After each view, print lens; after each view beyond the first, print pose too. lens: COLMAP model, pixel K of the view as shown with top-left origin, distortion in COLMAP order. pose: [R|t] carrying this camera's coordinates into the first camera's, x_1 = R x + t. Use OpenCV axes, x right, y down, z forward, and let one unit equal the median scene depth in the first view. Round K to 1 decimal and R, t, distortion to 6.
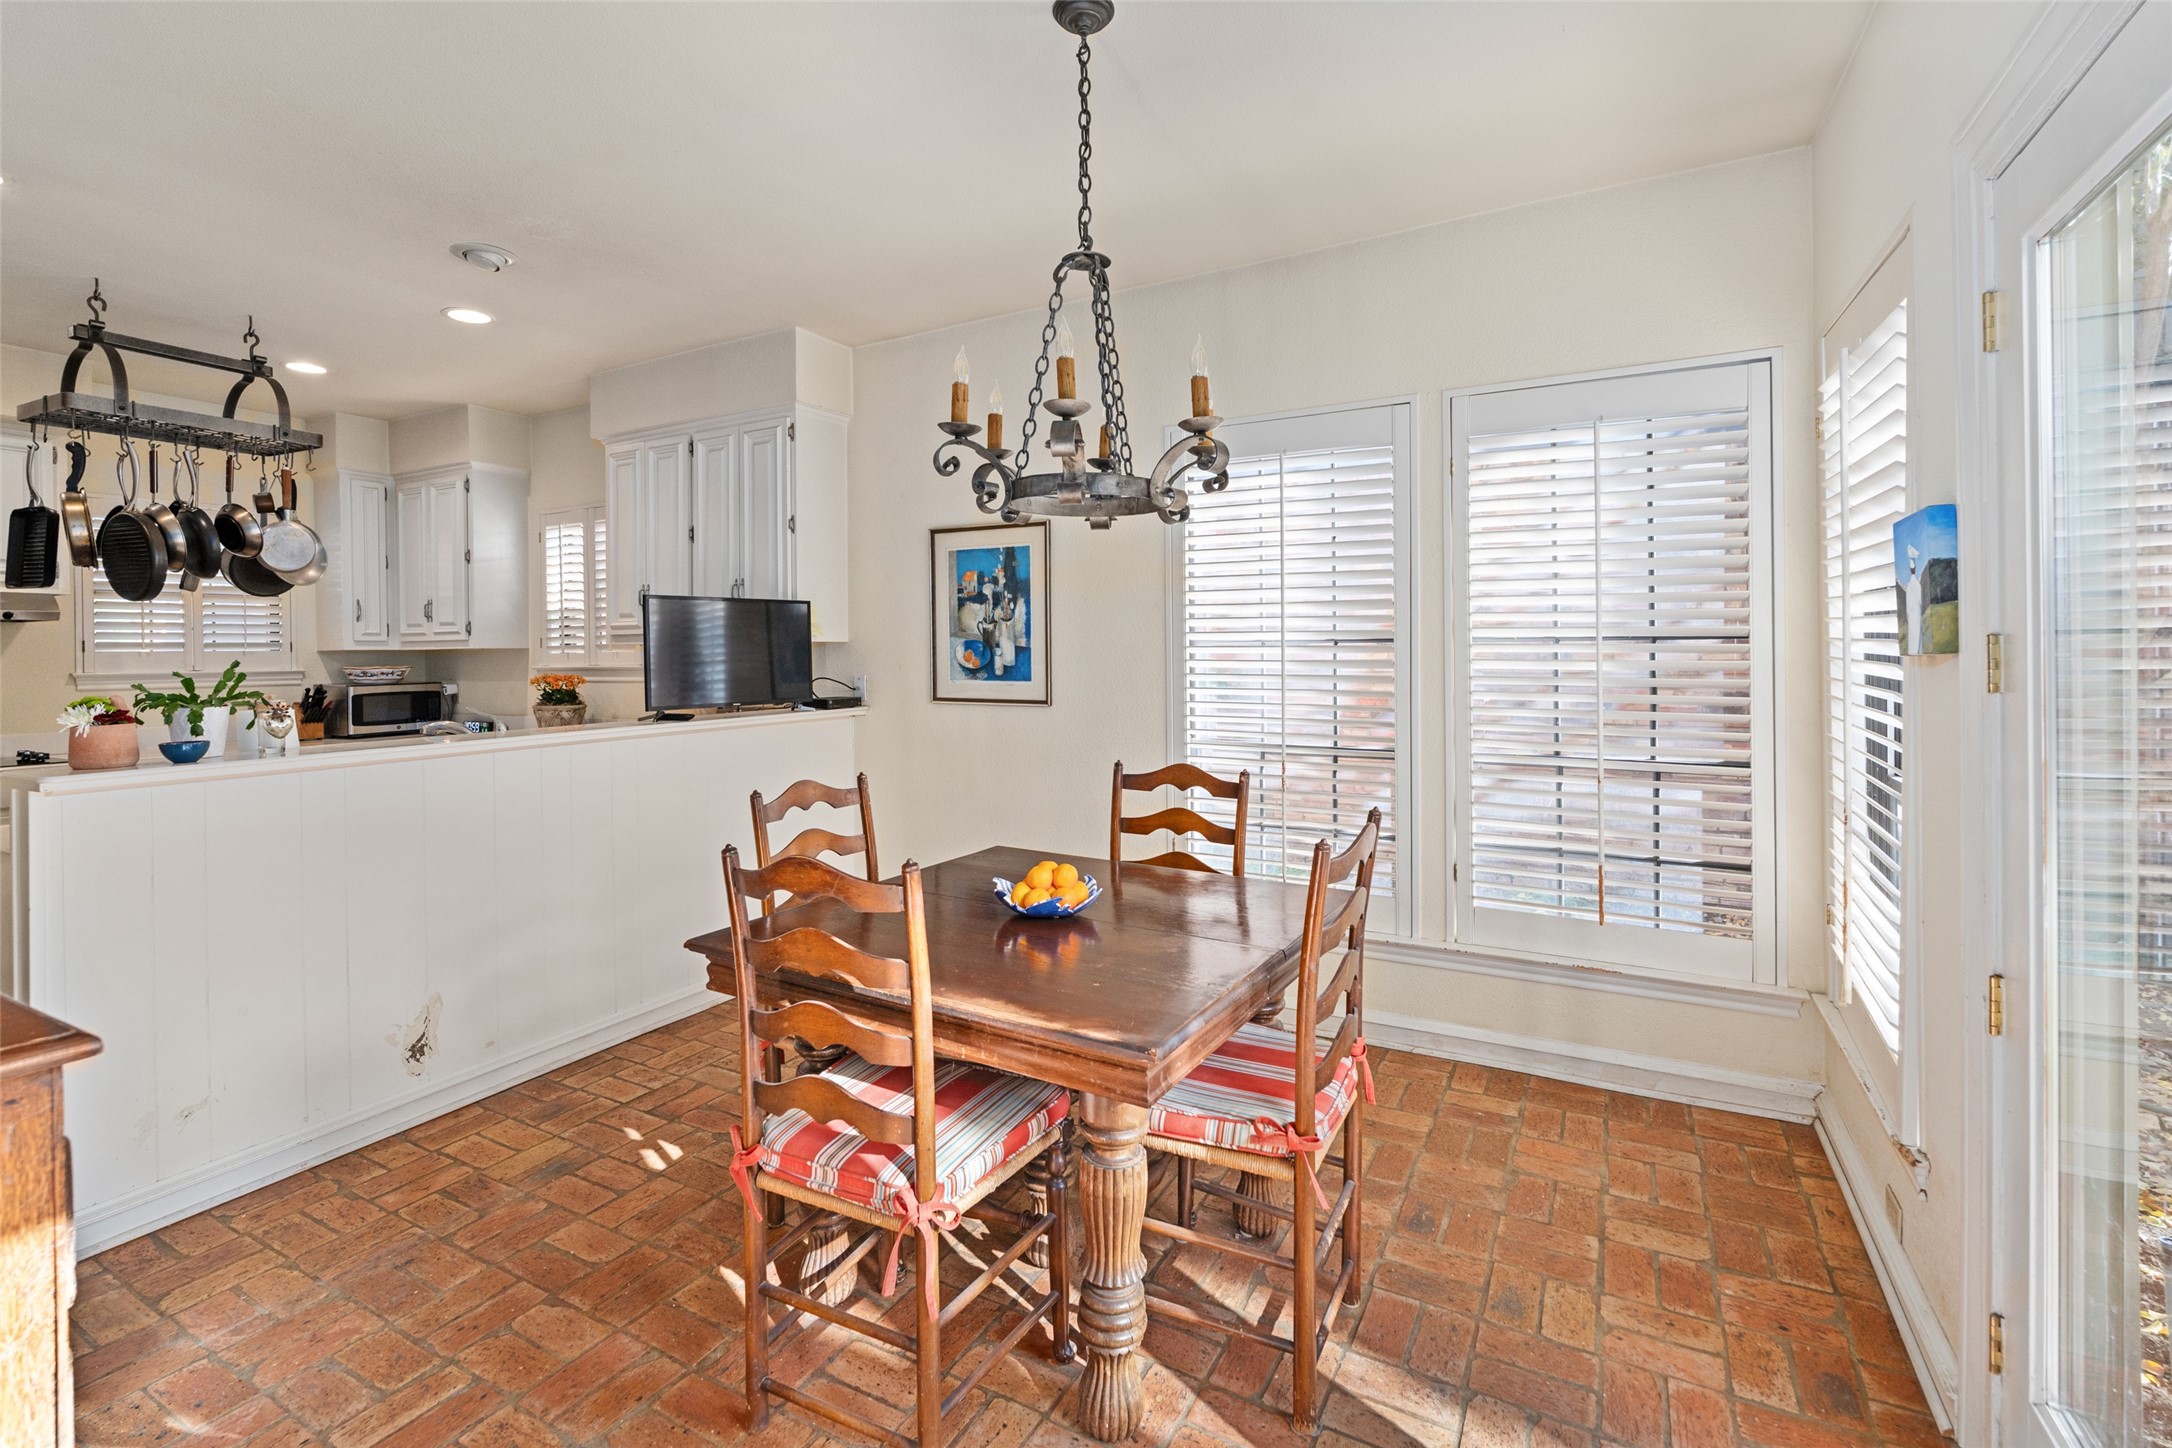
lens RADIAL K [[993.3, 0, 1091.3], [0, 993.3, 655.1], [0, 0, 1]] dist [-0.005926, -0.000011]
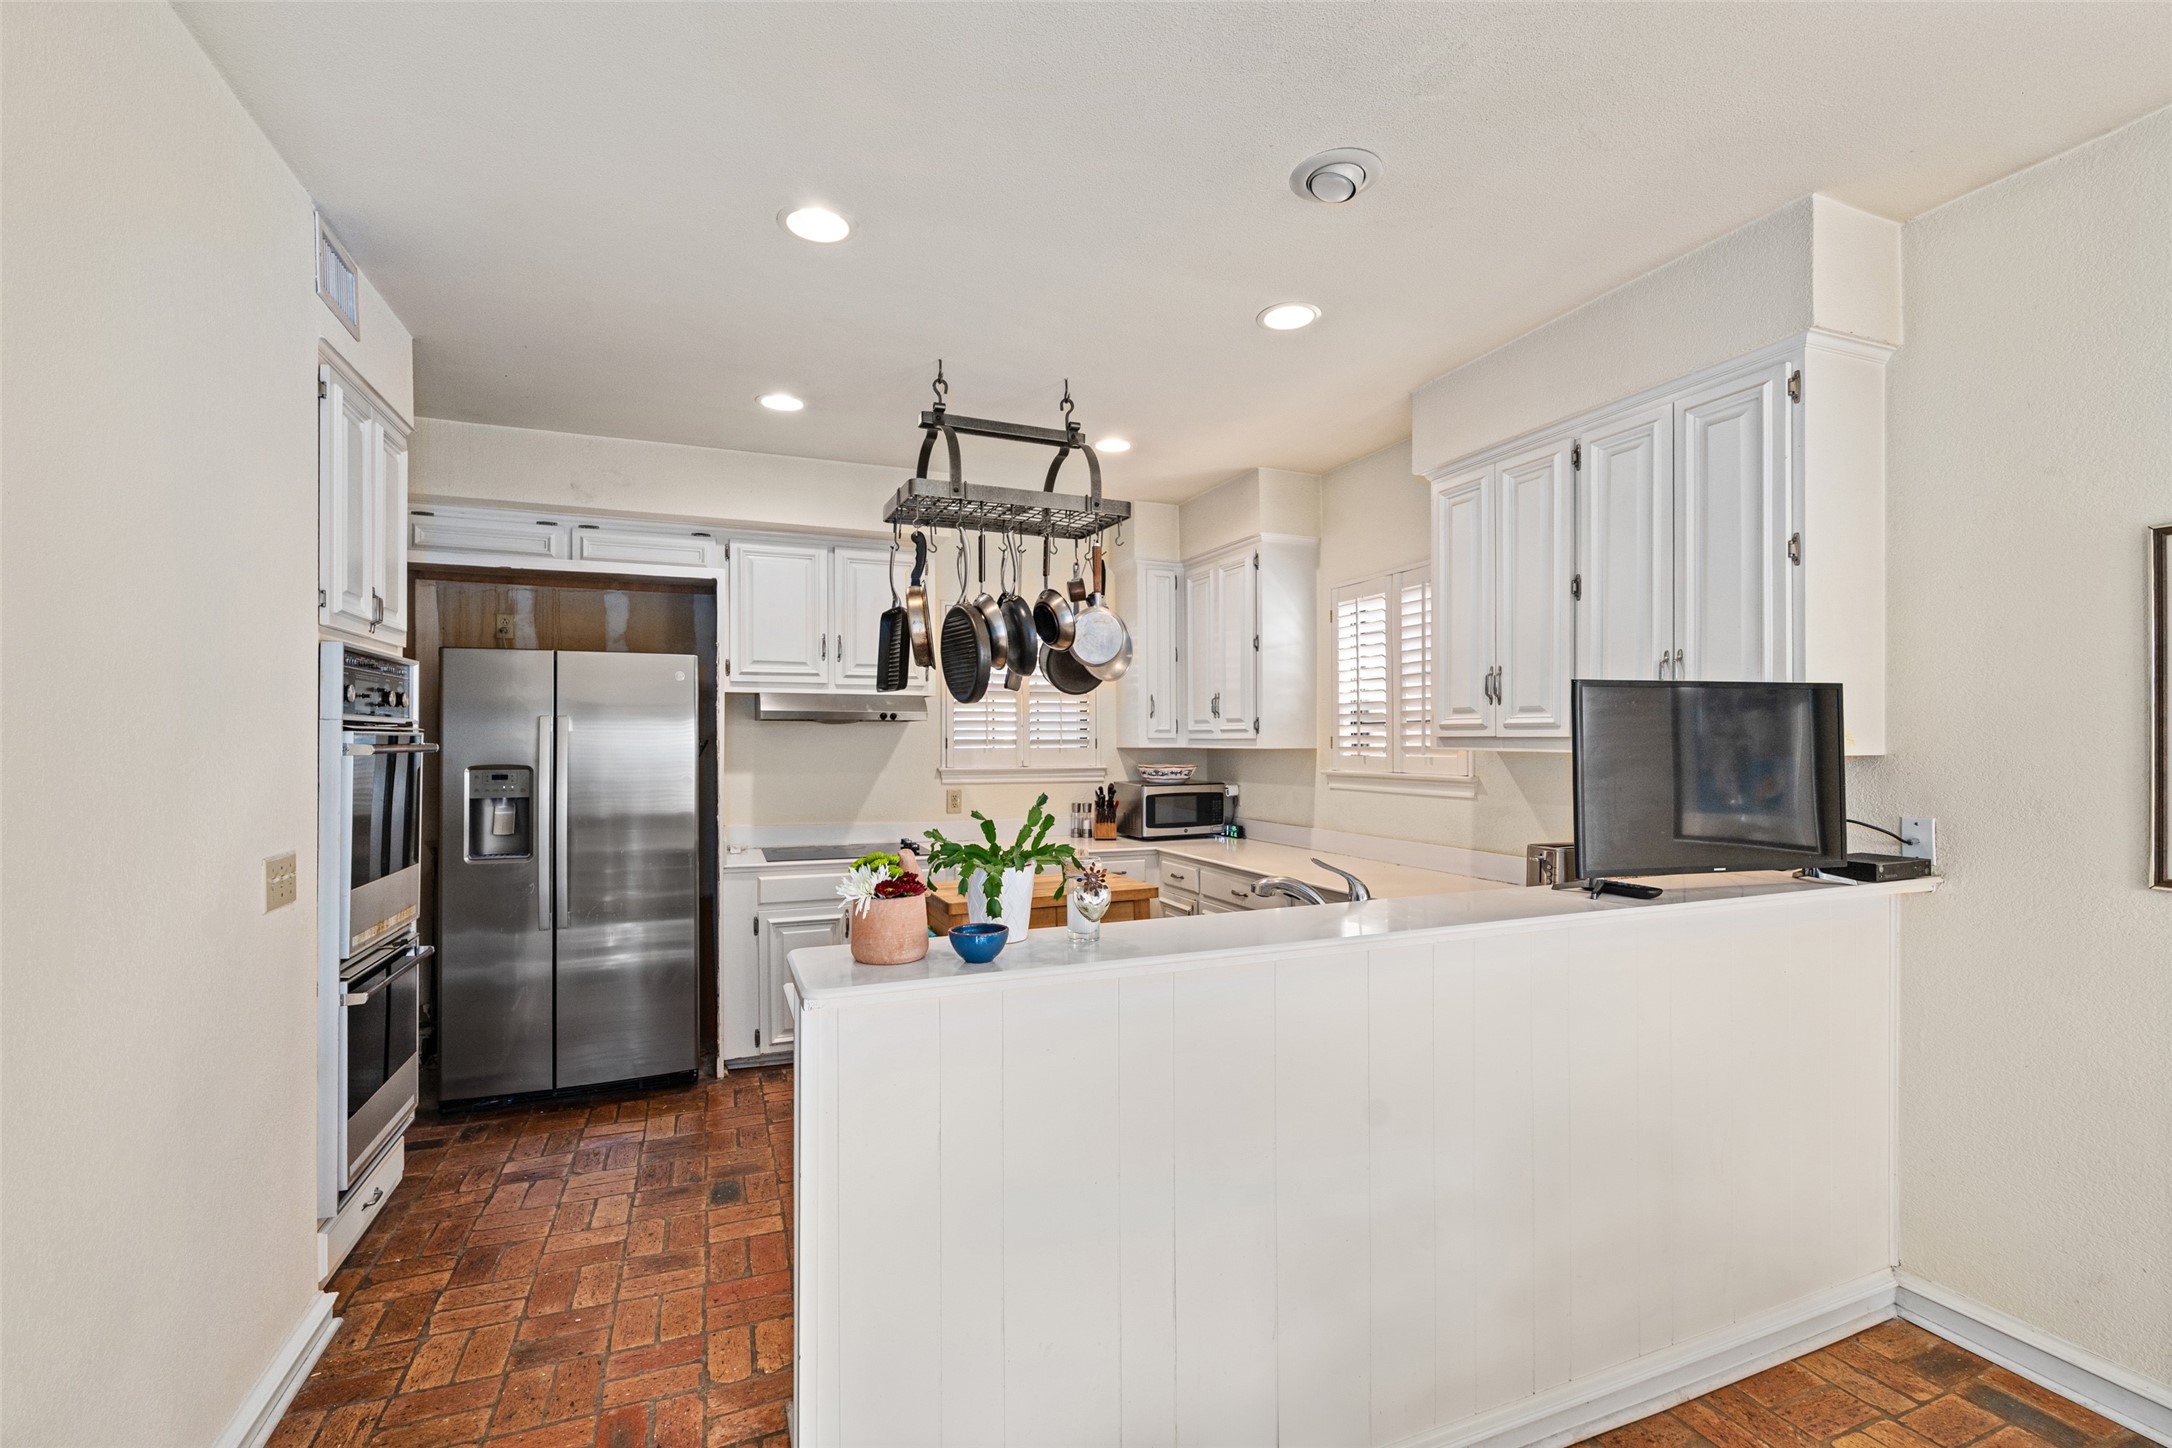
lens RADIAL K [[945.1, 0, 1083.3], [0, 945.1, 726.9], [0, 0, 1]] dist [-0.001628, -0.000099]
pose [[0.772961, 0.001898, -0.634451, -0.288673], [-0.009157, 0.999925, -0.008164, -0.023155], [0.634388, 0.012120, 0.772920, 0.344041]]
